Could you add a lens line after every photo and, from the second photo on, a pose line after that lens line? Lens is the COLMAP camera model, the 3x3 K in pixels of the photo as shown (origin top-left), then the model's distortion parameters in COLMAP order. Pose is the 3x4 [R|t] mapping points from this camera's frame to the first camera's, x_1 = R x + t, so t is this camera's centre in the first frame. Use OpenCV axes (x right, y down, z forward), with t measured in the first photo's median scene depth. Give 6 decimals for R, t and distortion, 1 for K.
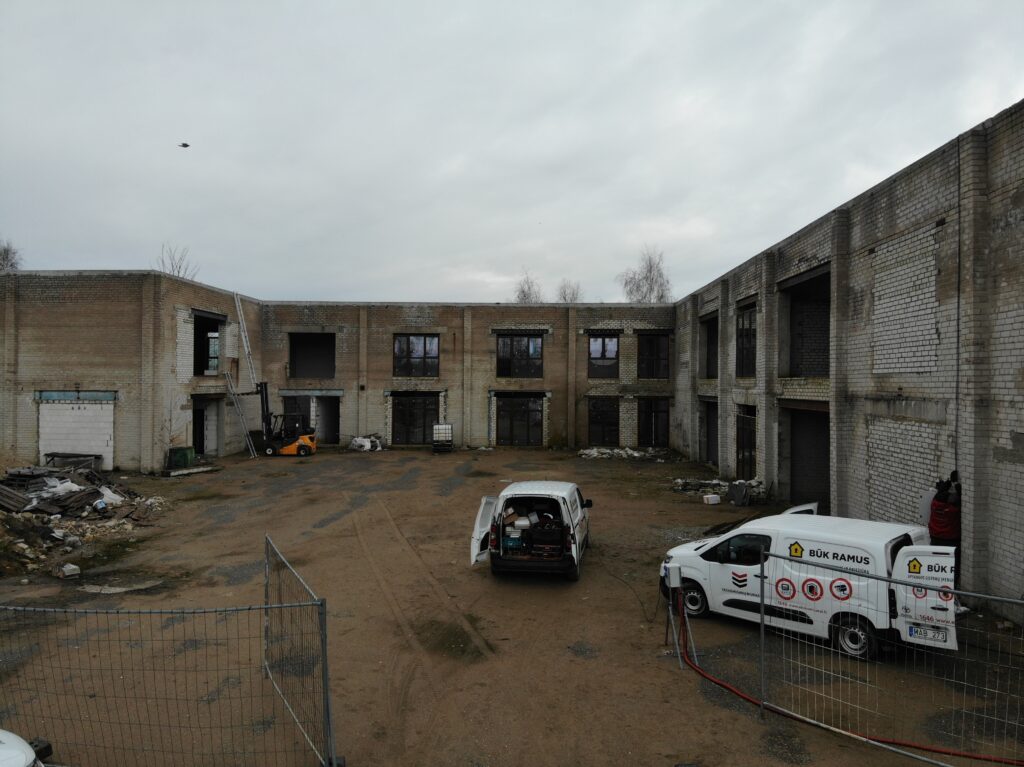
lens RADIAL K [[729.5, 0, 512.0], [0, 729.5, 383.5], [0, 0, 1]] dist [0.131935, -0.228927]
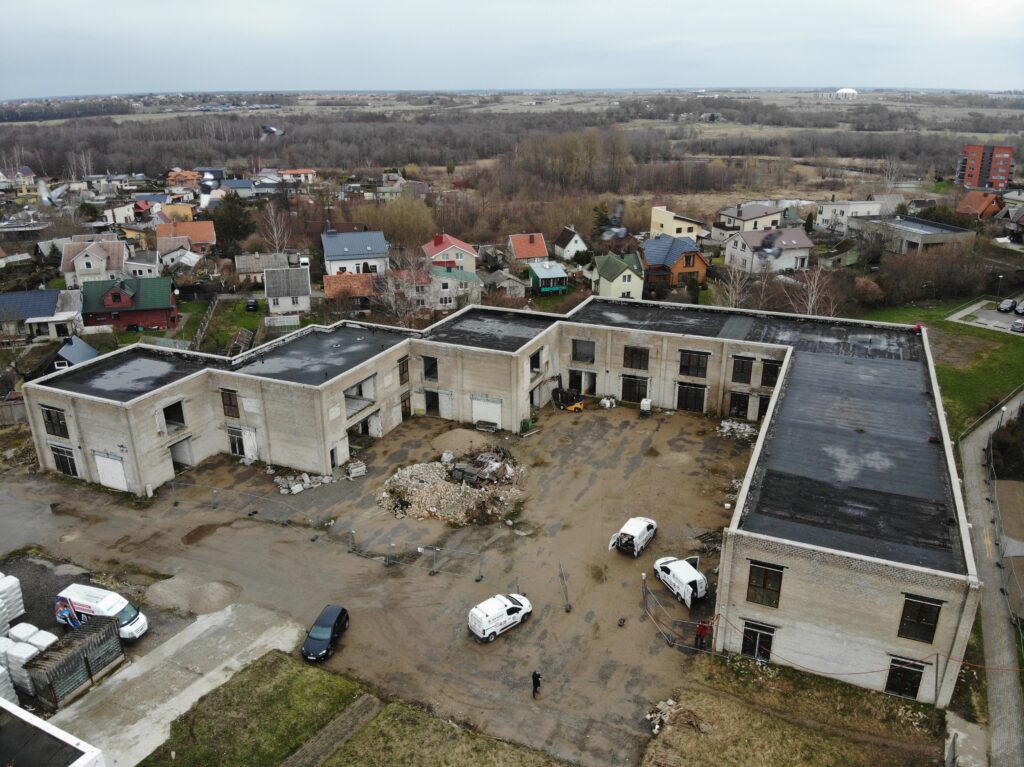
lens RADIAL K [[729.5, 0, 512.0], [0, 729.5, 383.5], [0, 0, 1]] dist [0.131935, -0.228927]
pose [[0.925652, 0.122318, -0.358059, 0.255272], [0.019197, 0.929906, 0.367295, -0.681053], [0.377888, -0.346861, 0.858422, -0.753218]]
